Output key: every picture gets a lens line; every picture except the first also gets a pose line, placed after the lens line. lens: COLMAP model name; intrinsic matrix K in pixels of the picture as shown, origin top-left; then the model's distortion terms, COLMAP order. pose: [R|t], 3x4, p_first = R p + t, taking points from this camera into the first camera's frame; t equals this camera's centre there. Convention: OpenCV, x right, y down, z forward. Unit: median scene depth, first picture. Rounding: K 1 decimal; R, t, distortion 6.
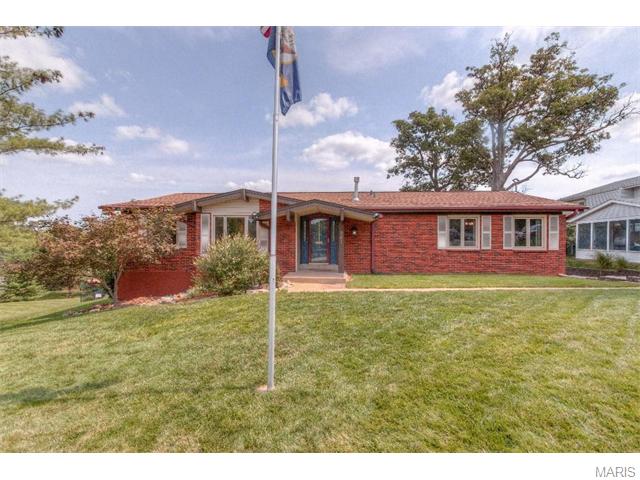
lens RADIAL K [[291.7, 0, 316.1], [0, 291.7, 240.1], [0, 0, 1]] dist [0.002568, 0.000306]
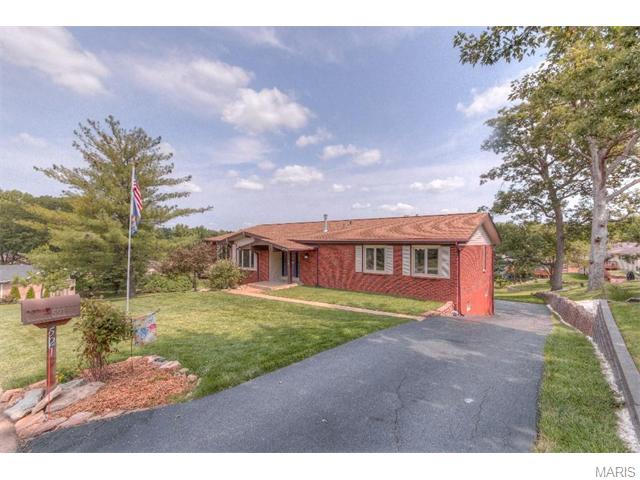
lens RADIAL K [[291.7, 0, 316.1], [0, 291.7, 240.1], [0, 0, 1]] dist [0.002568, 0.000306]
pose [[0.808682, -0.009764, -0.588166, 1.020187], [0.008334, 0.999952, -0.005142, -0.101434], [0.588188, -0.000743, 0.808724, -0.129268]]
